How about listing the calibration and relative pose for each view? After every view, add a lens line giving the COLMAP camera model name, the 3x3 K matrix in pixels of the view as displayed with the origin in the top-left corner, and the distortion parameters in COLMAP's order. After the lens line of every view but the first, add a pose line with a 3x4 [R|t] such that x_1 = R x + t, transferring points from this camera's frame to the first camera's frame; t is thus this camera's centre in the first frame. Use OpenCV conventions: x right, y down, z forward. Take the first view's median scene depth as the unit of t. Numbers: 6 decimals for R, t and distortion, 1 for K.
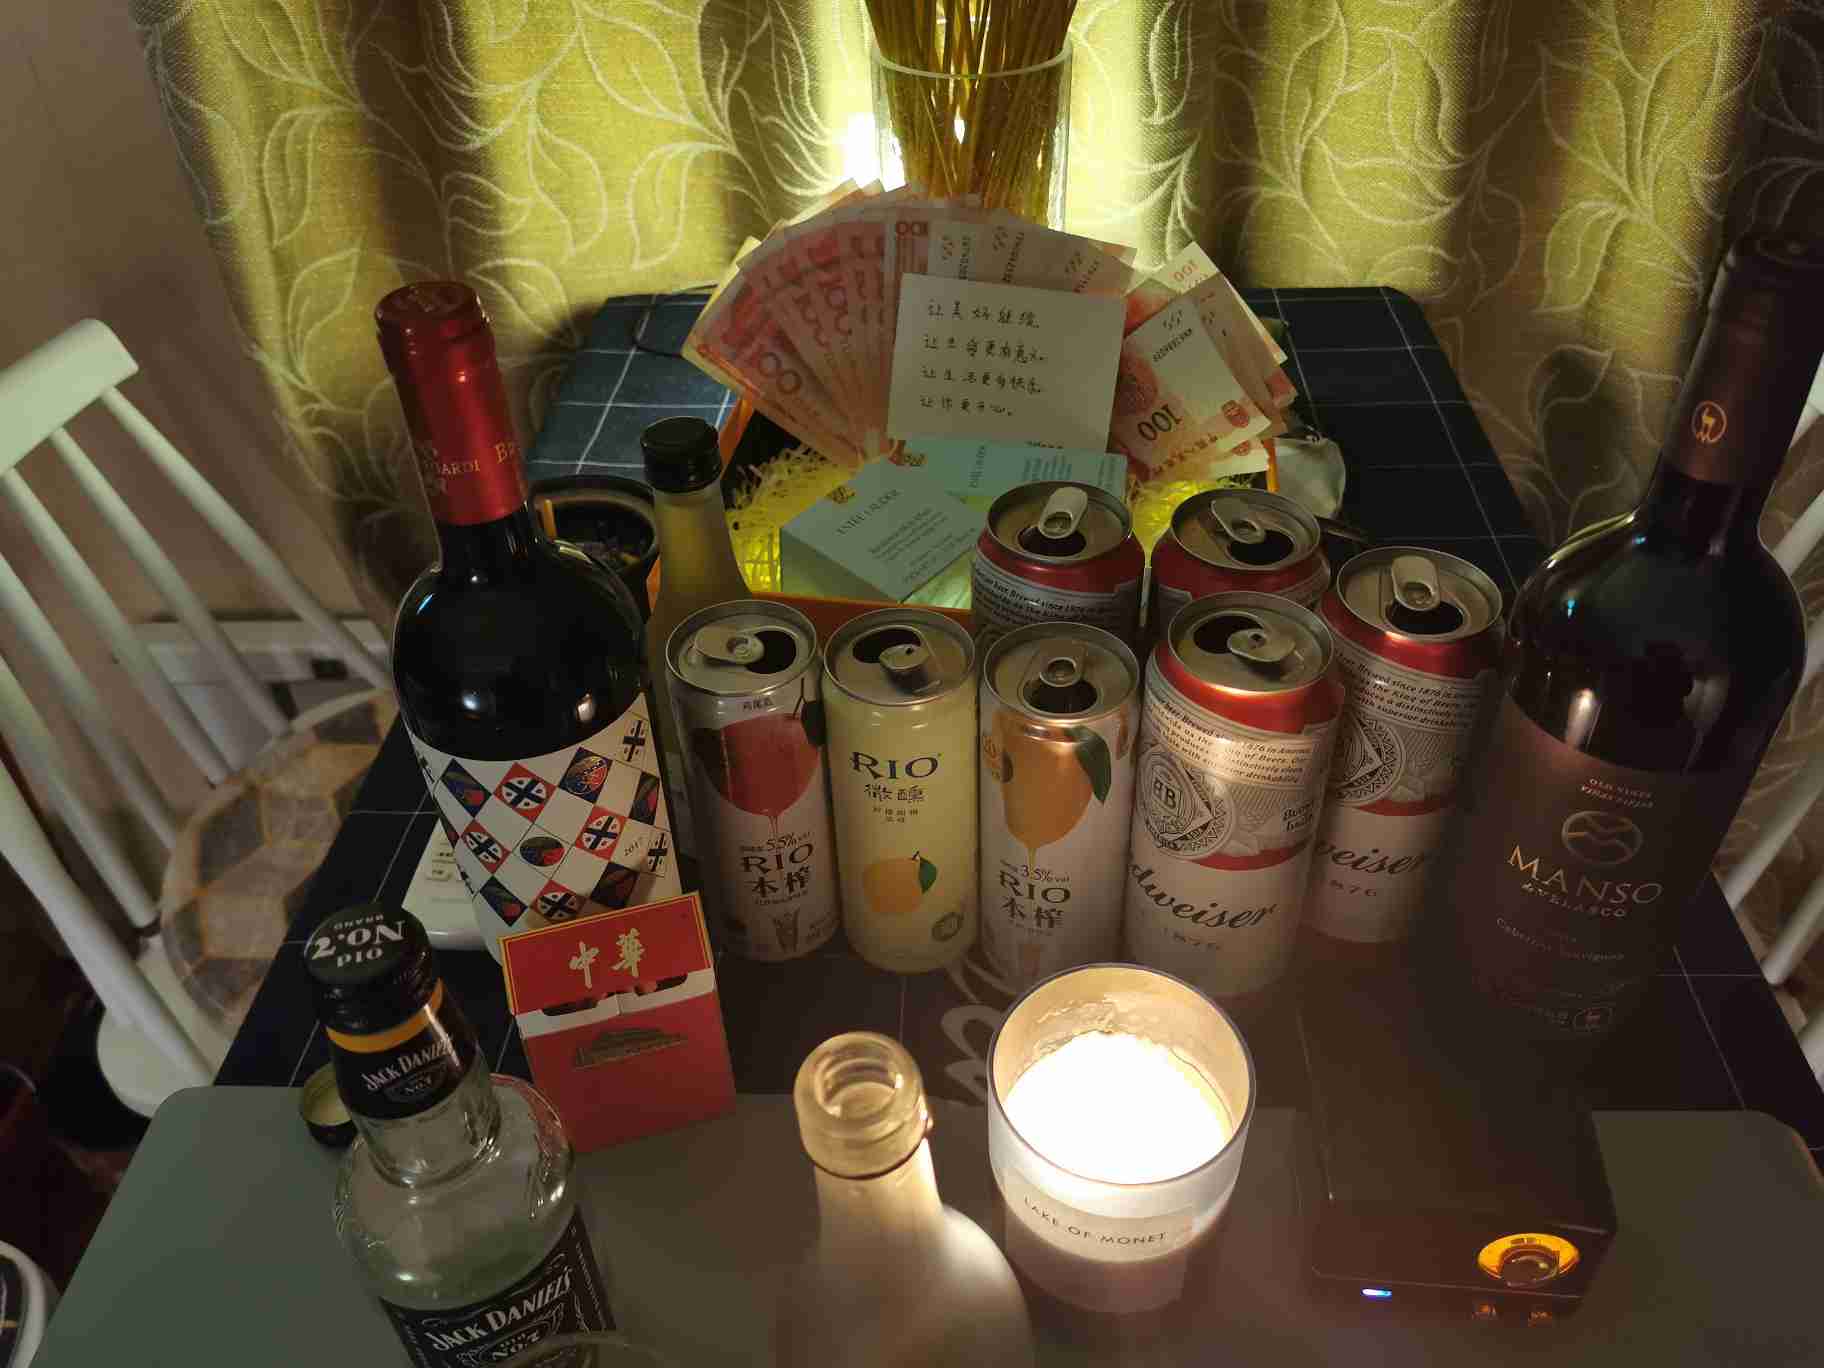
lens RADIAL K [[1433.1, 0, 910.2], [0, 1433.1, 704.7], [0, 0, 1]] dist [0.051806, -0.048397]
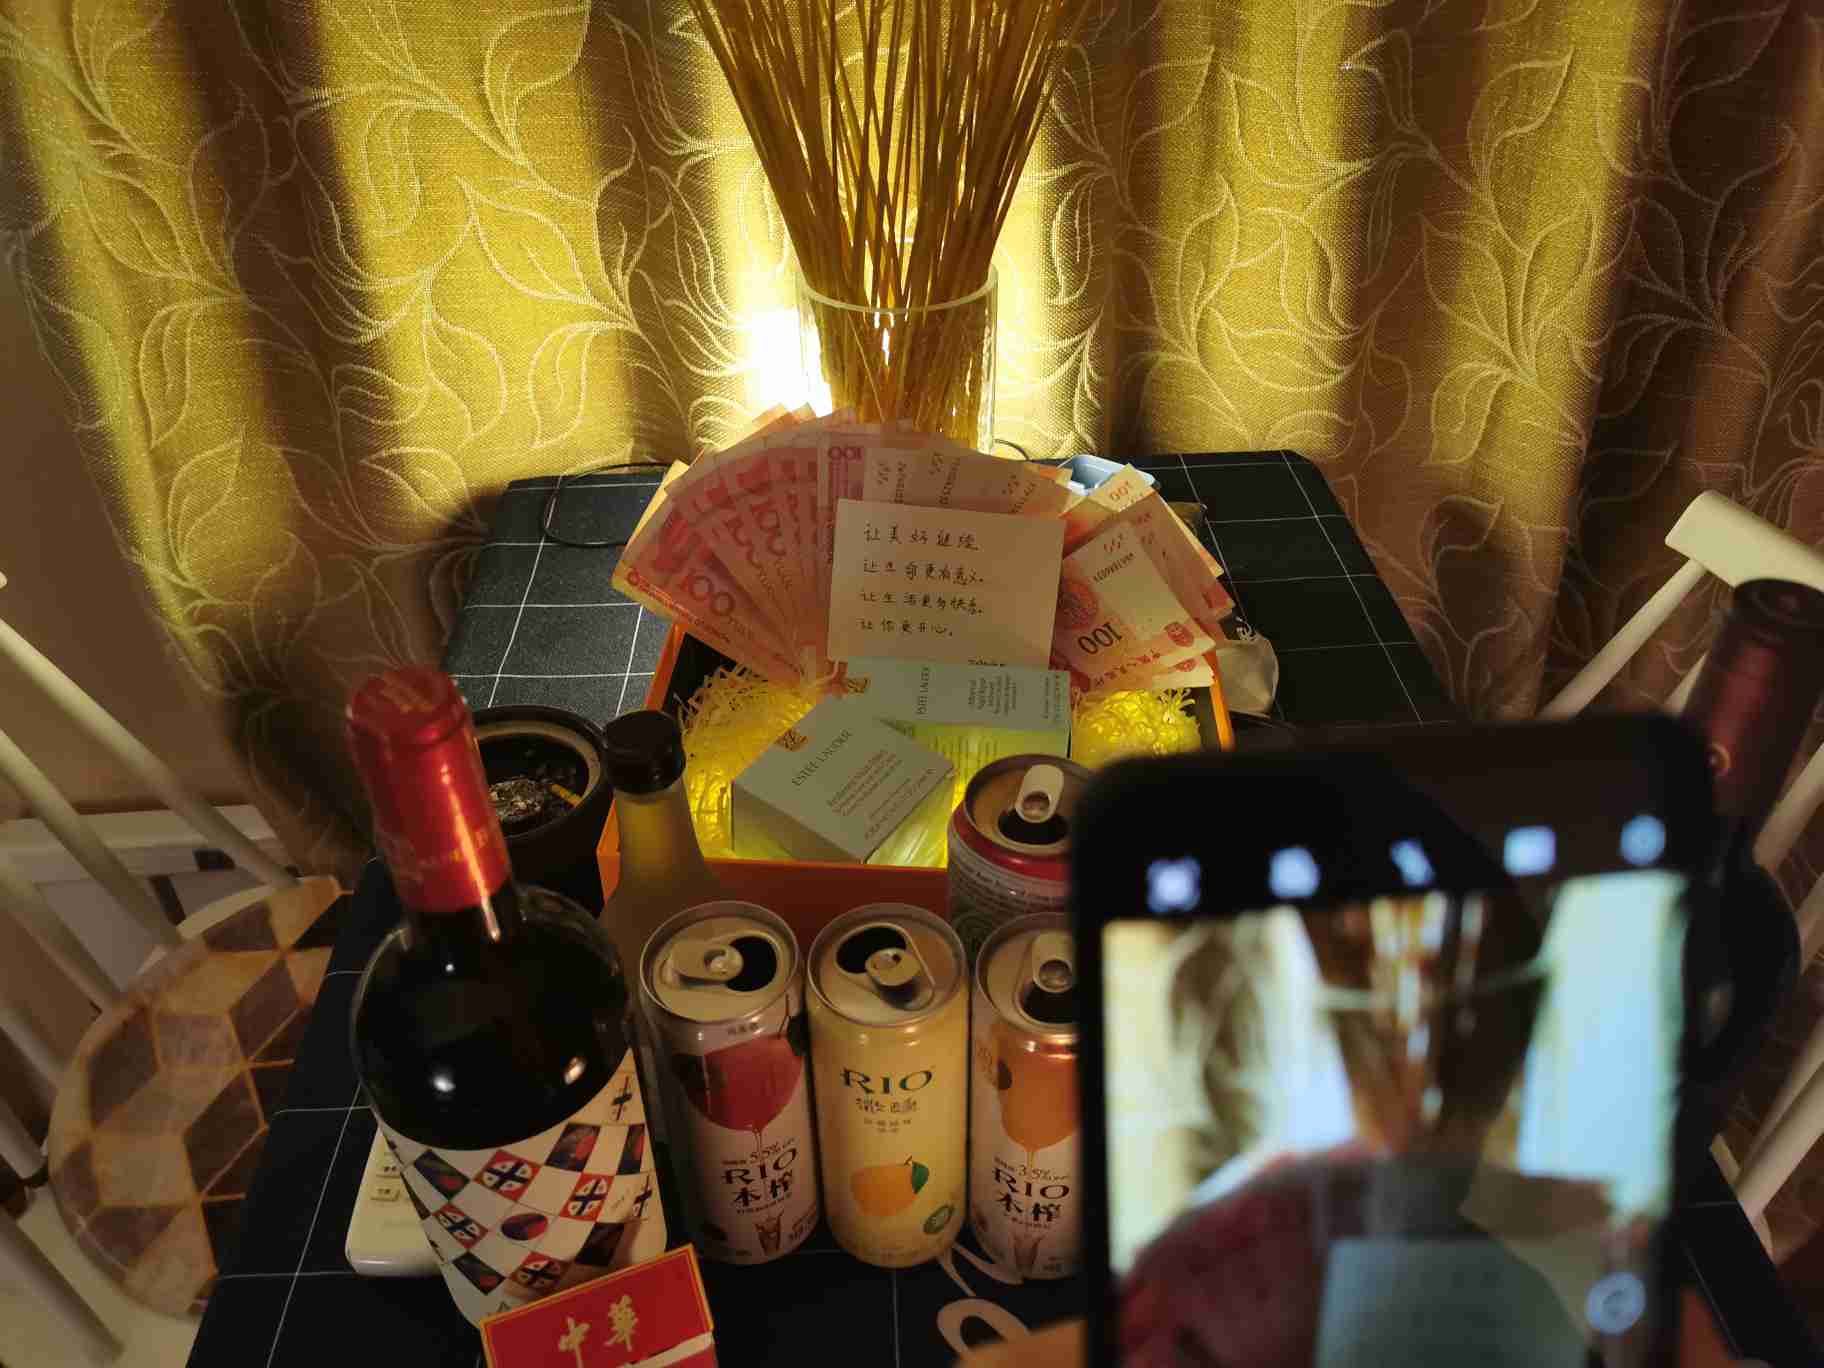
lens RADIAL K [[1416.4, 0, 904.7], [0, 1416.4, 682.8], [0, 0, 1]] dist [0.059577, -0.071798]
pose [[0.994575, -0.045595, 0.093492, -0.043910], [0.048669, 0.998338, -0.030869, -0.110896], [-0.091929, 0.035252, 0.995141, 0.025116]]
